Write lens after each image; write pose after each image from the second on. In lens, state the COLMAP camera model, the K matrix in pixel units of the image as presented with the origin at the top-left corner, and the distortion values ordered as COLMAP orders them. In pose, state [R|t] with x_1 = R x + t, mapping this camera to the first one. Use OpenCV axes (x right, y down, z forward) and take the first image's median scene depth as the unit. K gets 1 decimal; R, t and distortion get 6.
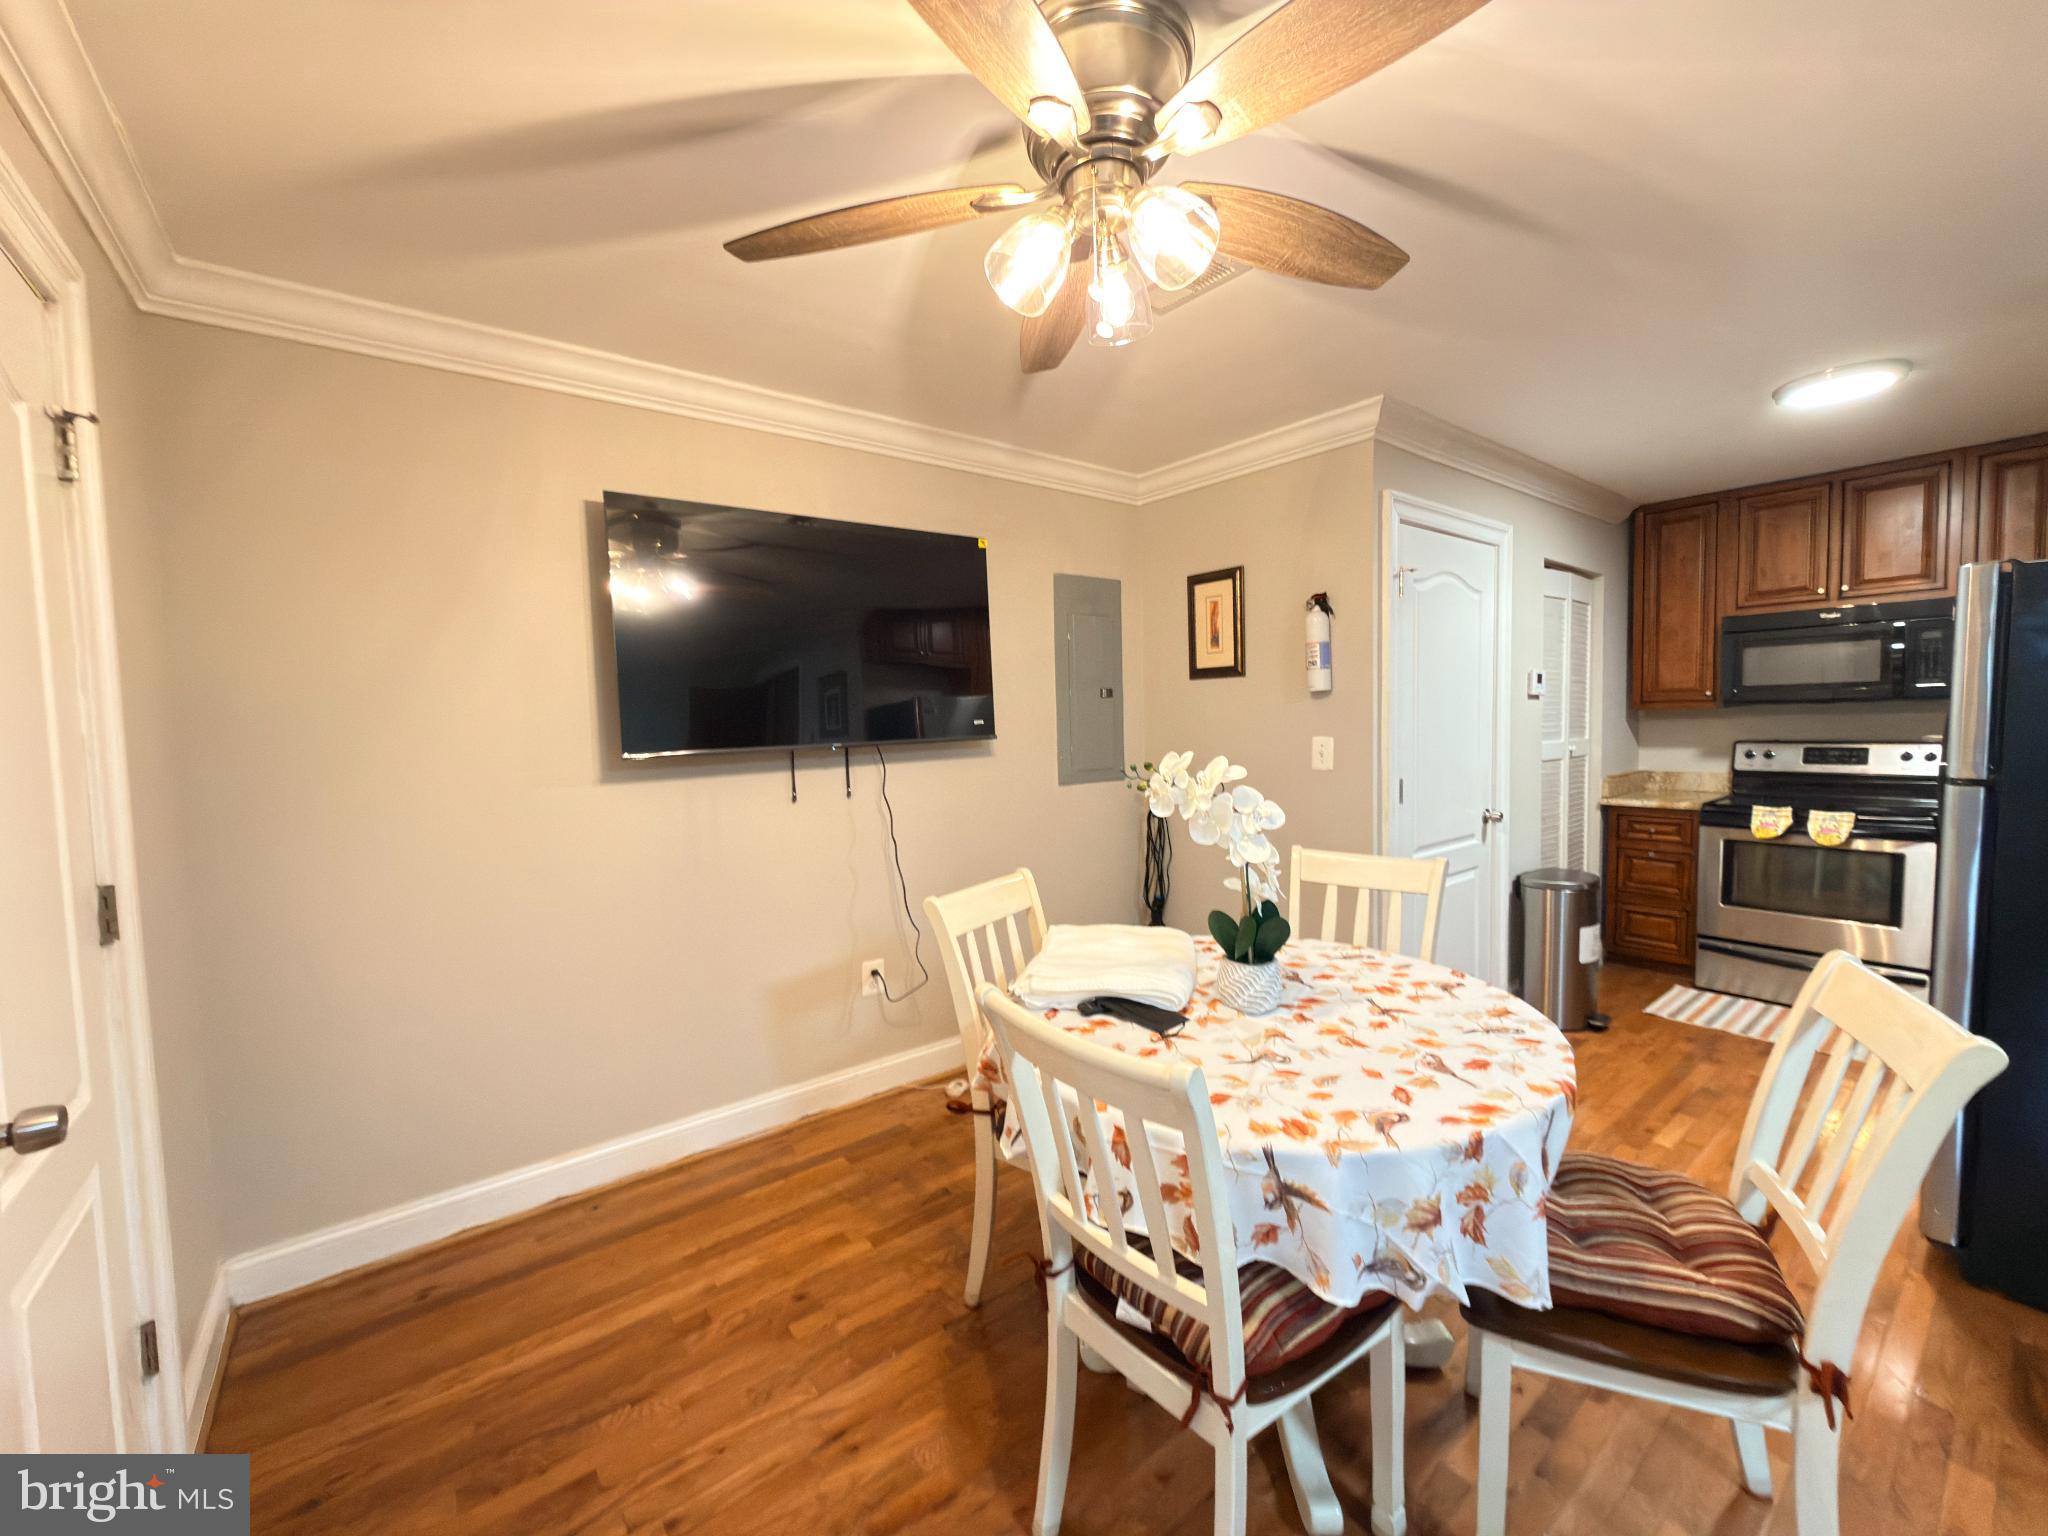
lens RADIAL K [[815.0, 0, 1021.3], [0, 815.0, 762.1], [0, 0, 1]] dist [-0.001221, -0.000188]
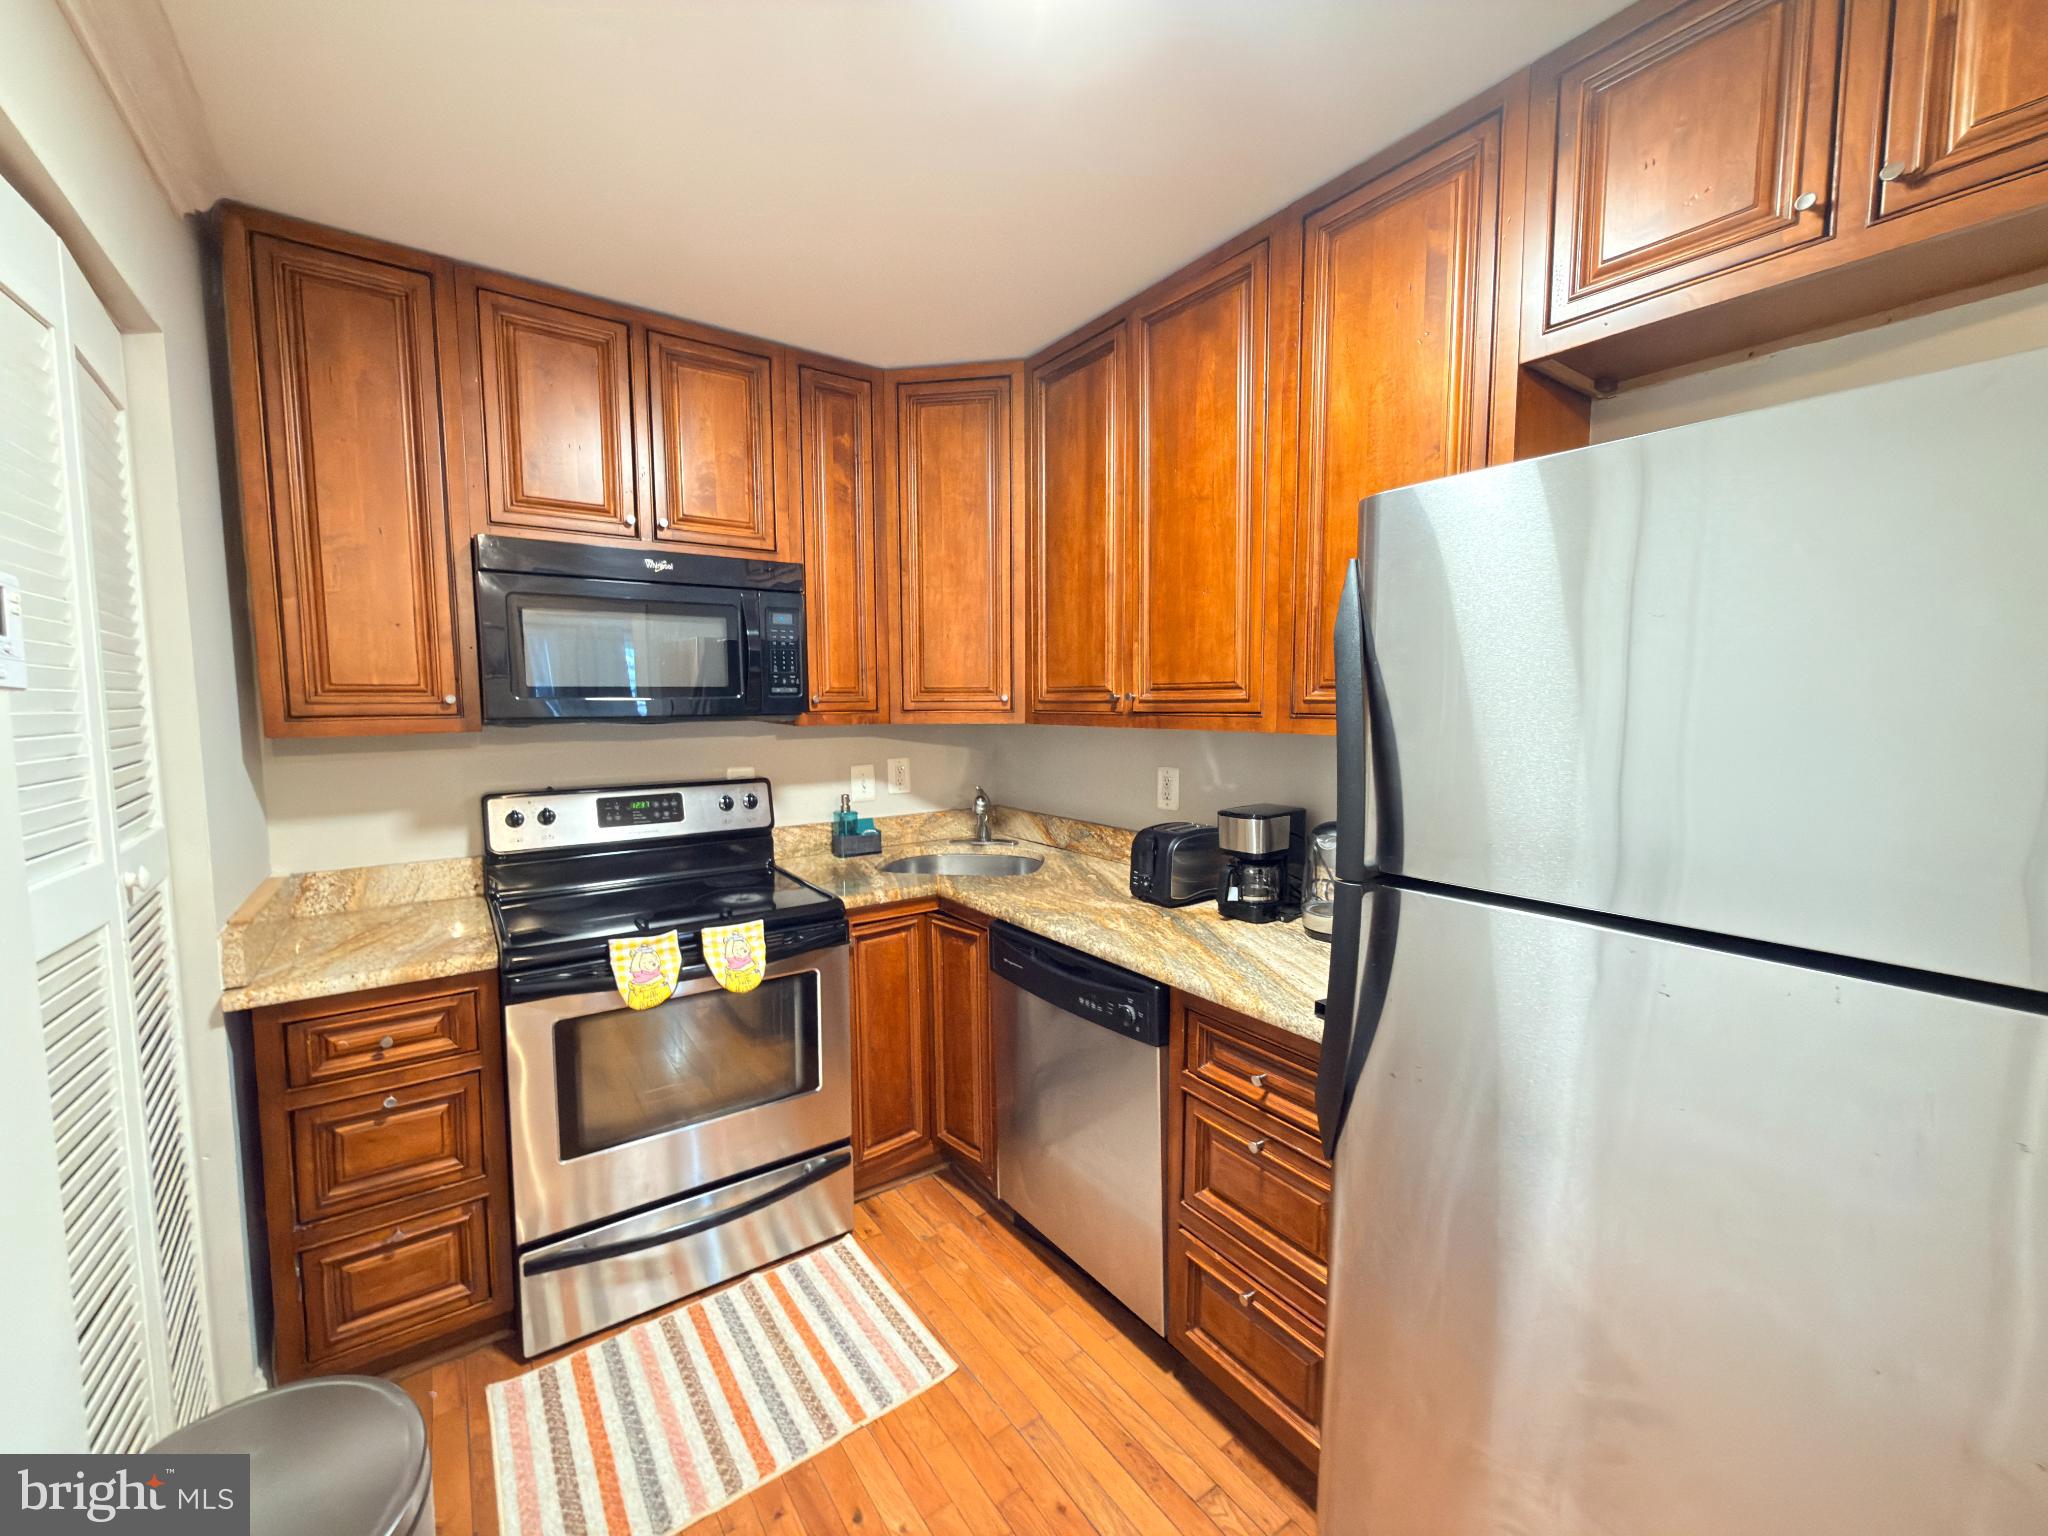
lens RADIAL K [[815.0, 0, 1026.0], [0, 815.0, 766.3], [0, 0, 1]] dist [-0.001221, -0.000188]
pose [[0.031821, -0.052209, 0.998129, 0.469978], [0.056855, 0.997112, 0.050343, -0.060685], [-0.997875, 0.055146, 0.034697, 0.789985]]
